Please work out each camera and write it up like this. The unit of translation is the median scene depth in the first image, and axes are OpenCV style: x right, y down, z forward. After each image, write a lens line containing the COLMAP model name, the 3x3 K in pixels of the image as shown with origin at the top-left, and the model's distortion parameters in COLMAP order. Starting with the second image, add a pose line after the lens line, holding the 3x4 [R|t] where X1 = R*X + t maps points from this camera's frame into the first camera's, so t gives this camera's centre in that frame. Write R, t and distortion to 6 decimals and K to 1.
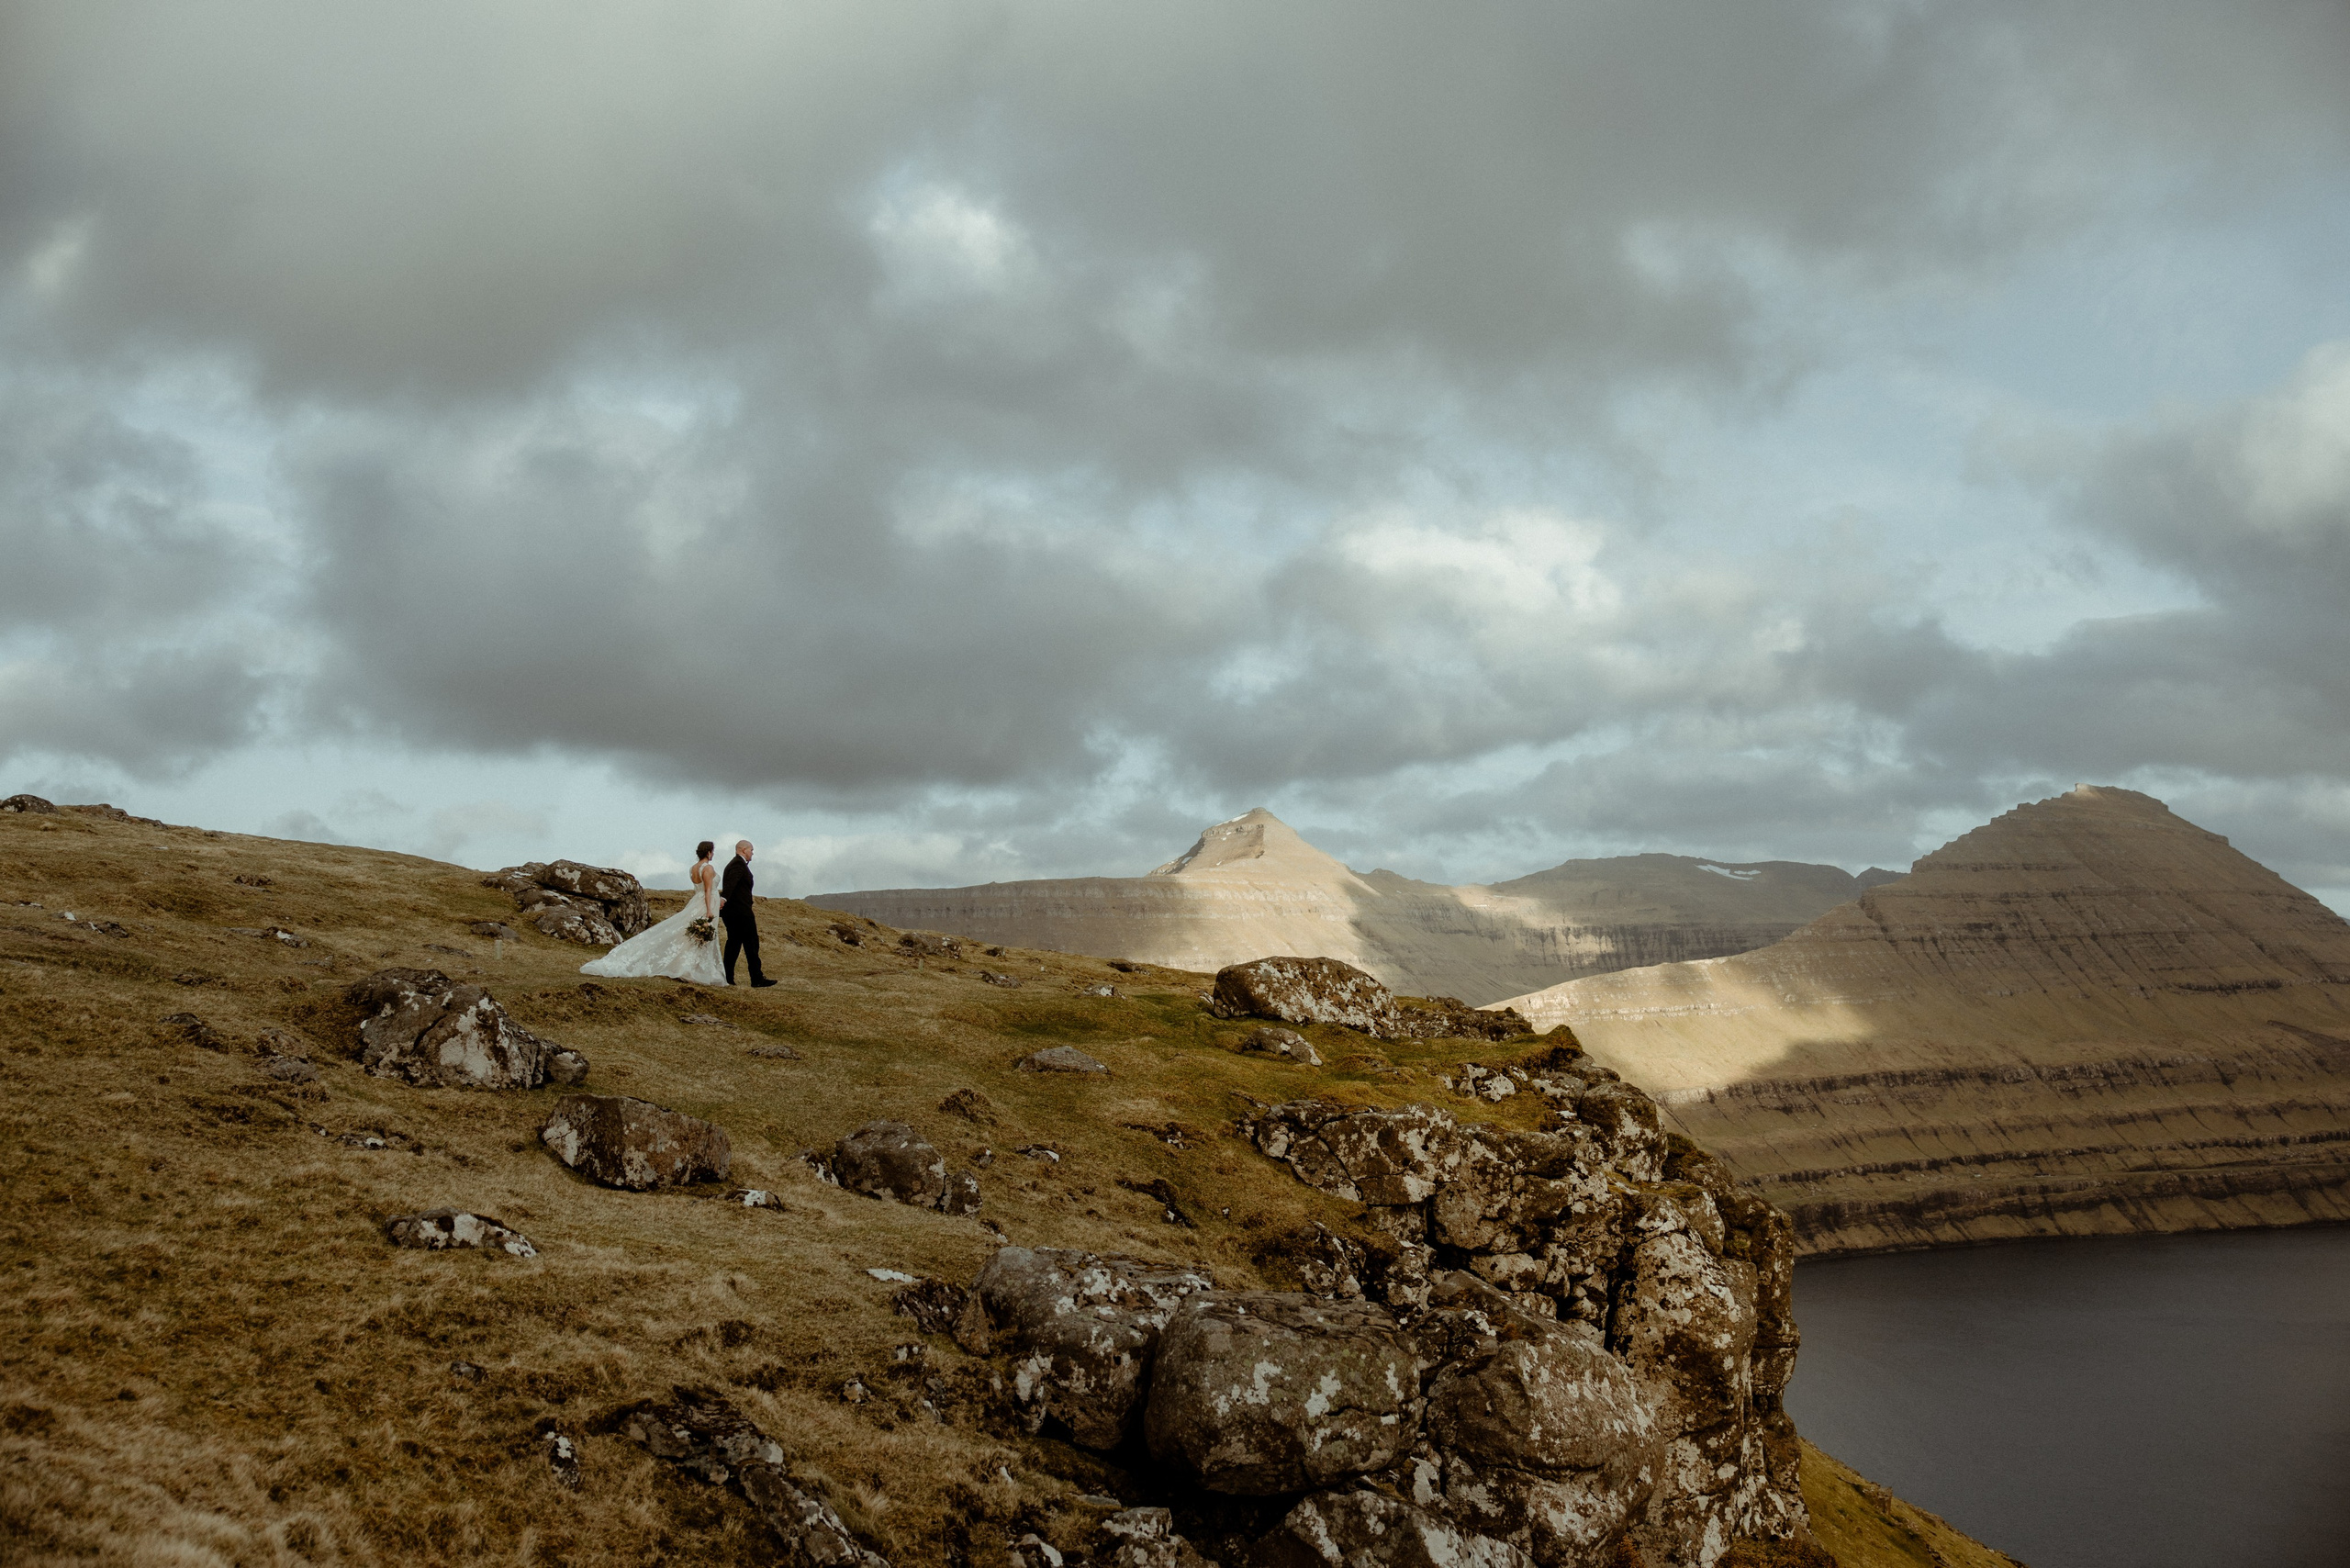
lens RADIAL K [[2259.0, 0, 1175.0], [0, 2259.0, 784.0], [0, 0, 1]] dist [-0.013248, 0.031337]
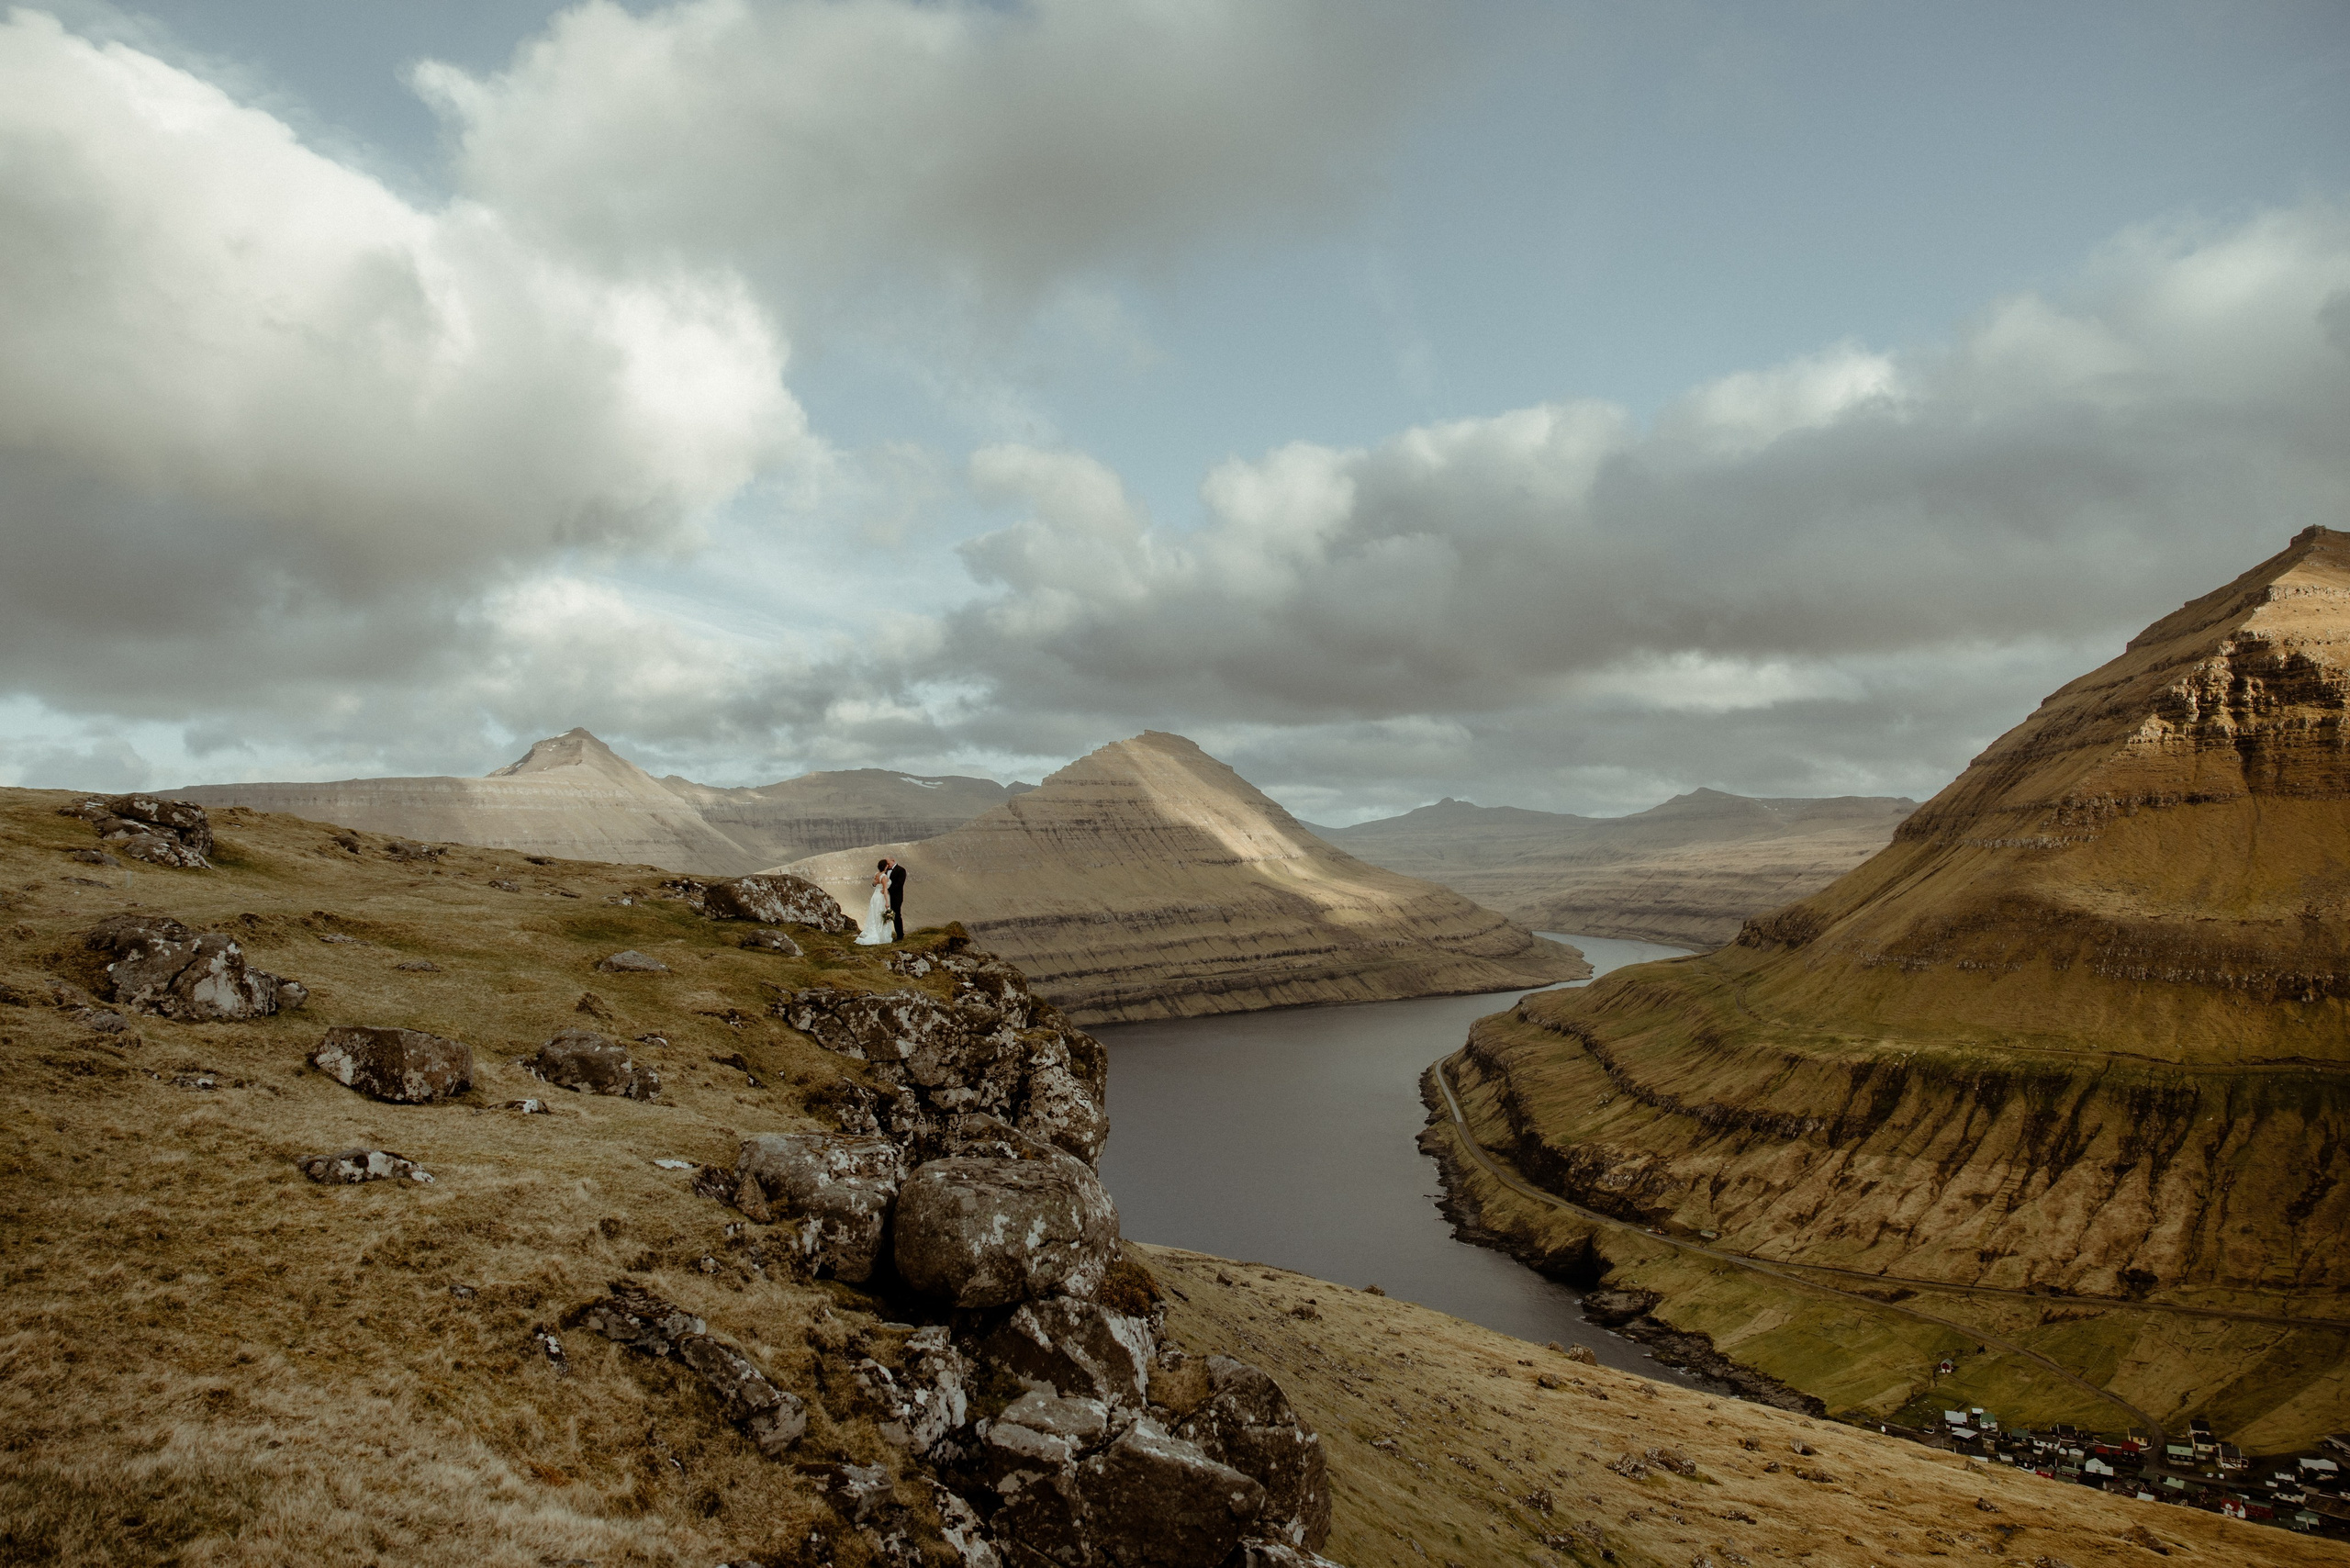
lens RADIAL K [[1574.0, 0, 1170.7], [0, 1574.0, 777.5], [0, 0, 1]] dist [-0.021879, 0.020230]
pose [[0.920728, 0.019586, 0.389713, -0.127956], [-0.034057, 0.998962, 0.030258, -0.027307], [-0.388715, -0.041132, 0.920439, 0.027307]]
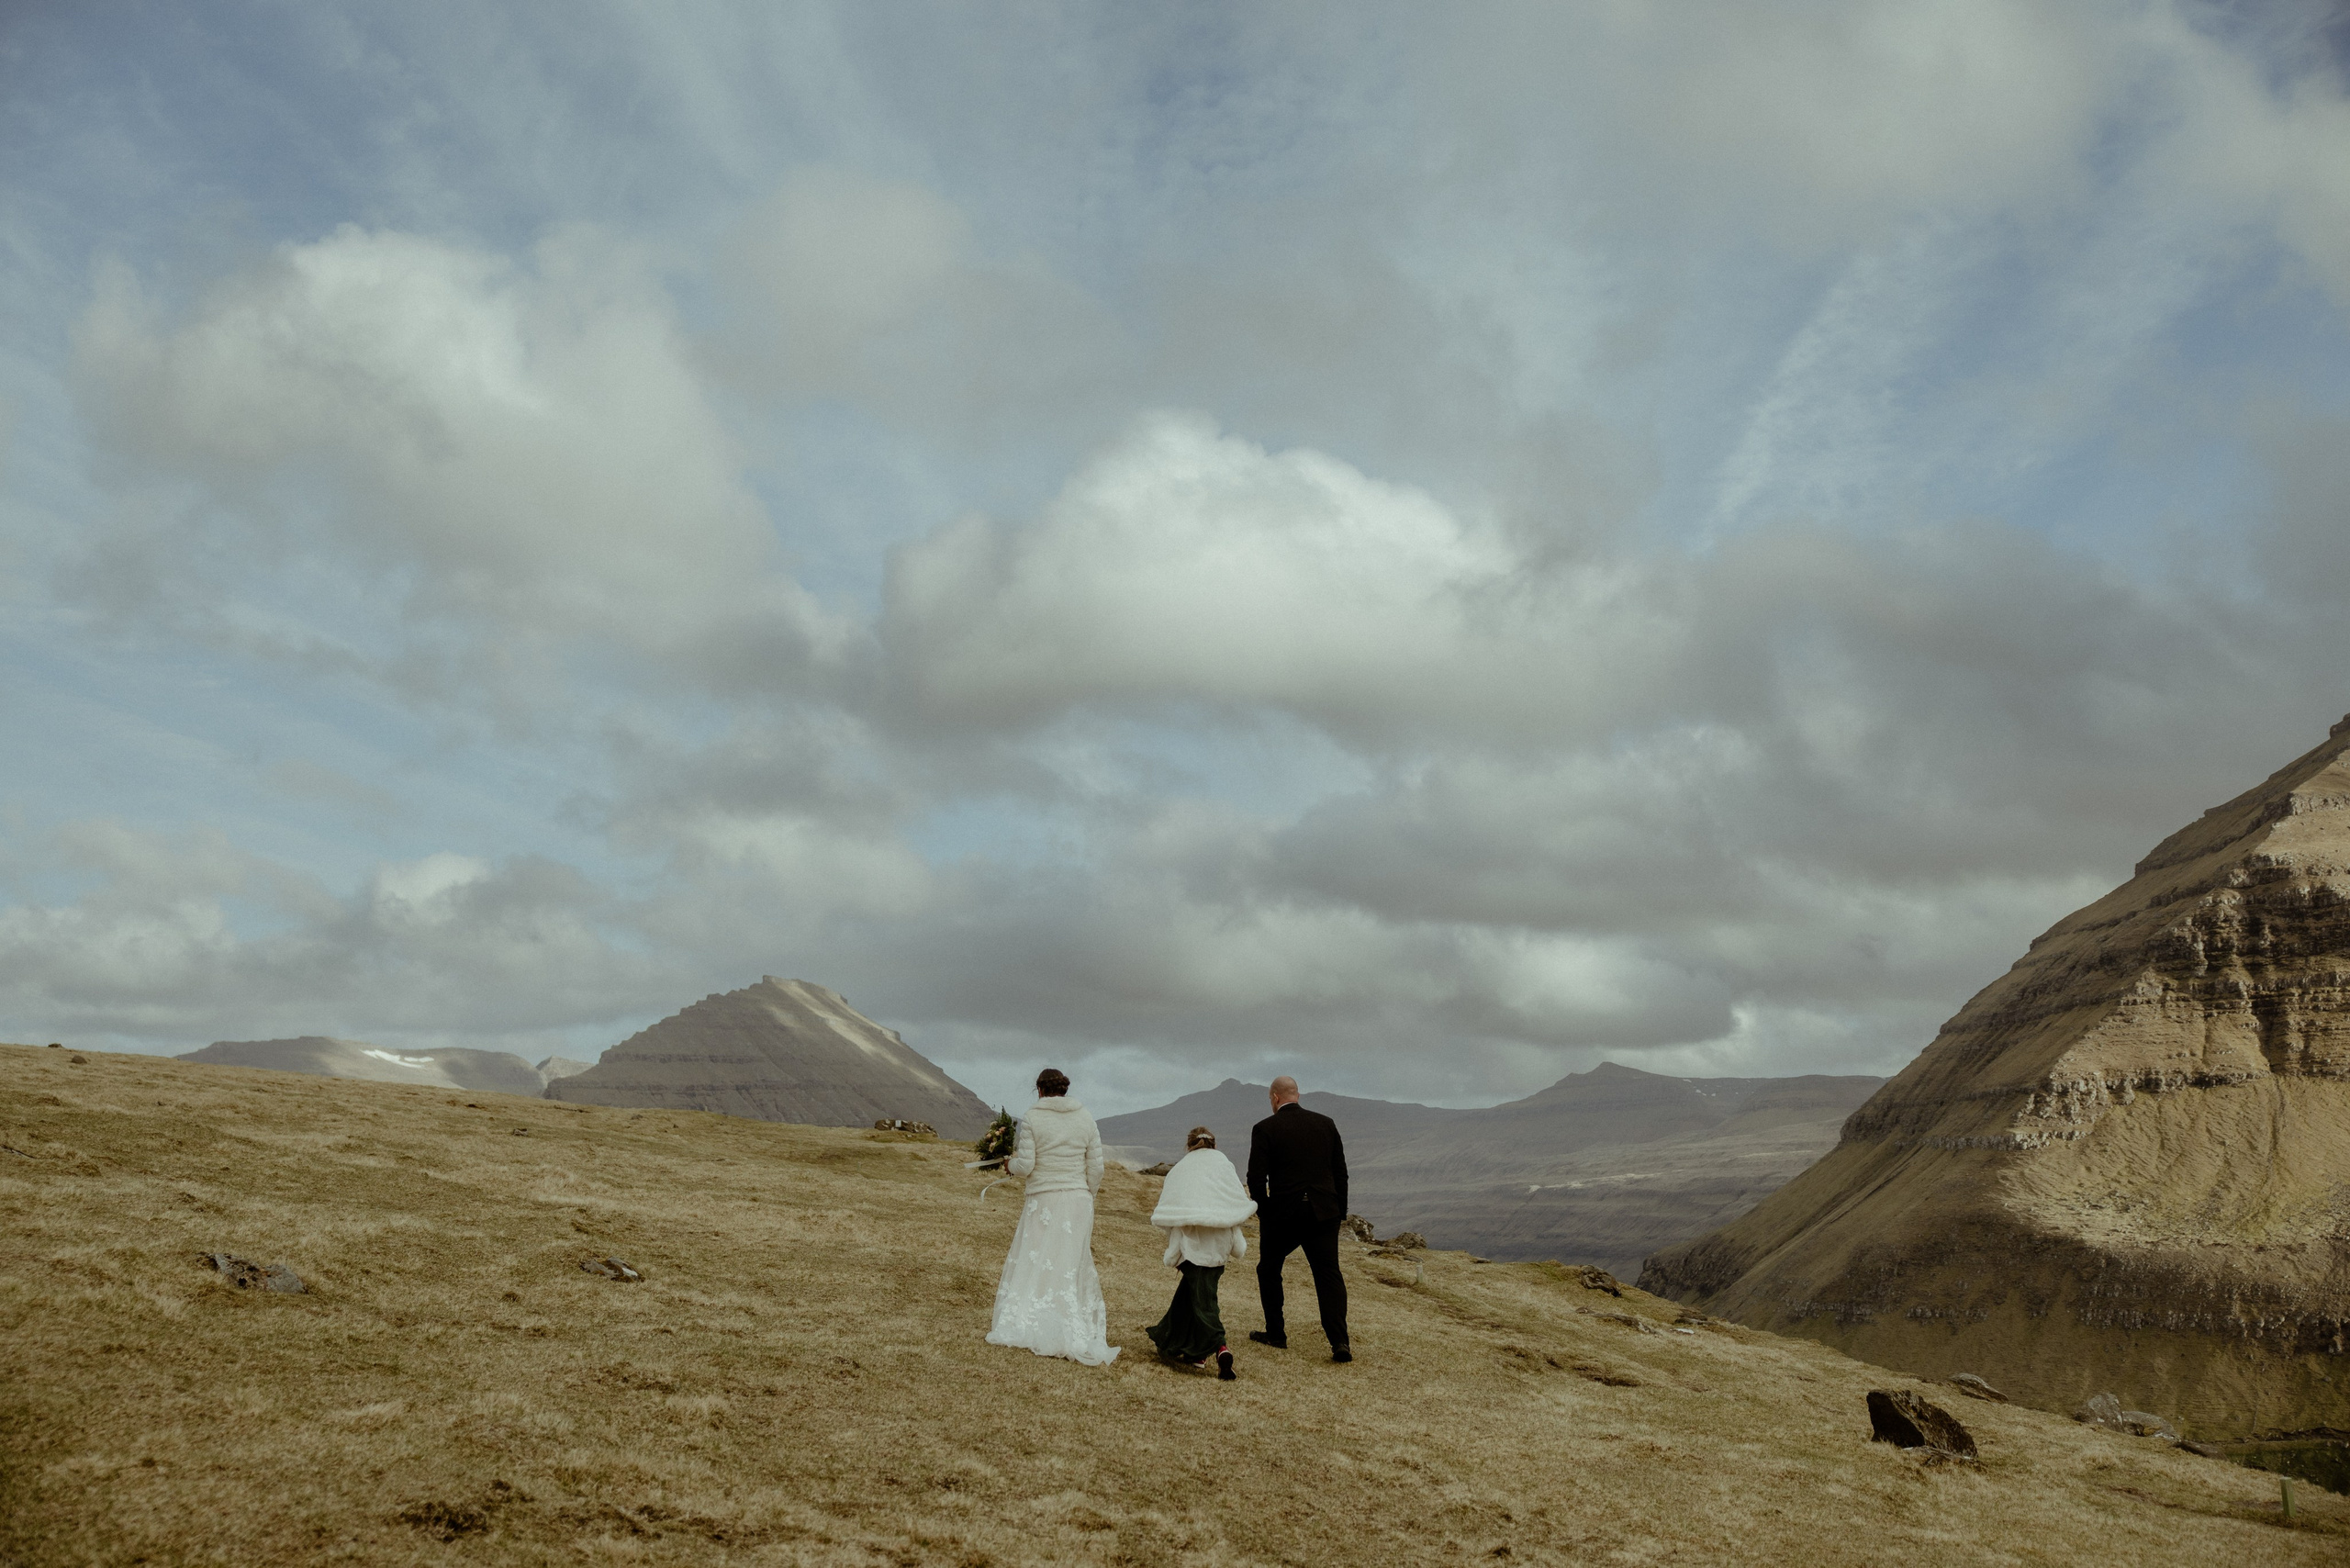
lens RADIAL K [[2650.4, 0, 1173.9], [0, 2650.4, 742.9], [0, 0, 1]] dist [0.015764, 0.023242]
pose [[0.855986, 0.075323, 0.511483, -2.869179], [-0.035634, 0.995573, -0.086977, -0.381663], [-0.515770, 0.056225, 0.854880, -5.568783]]
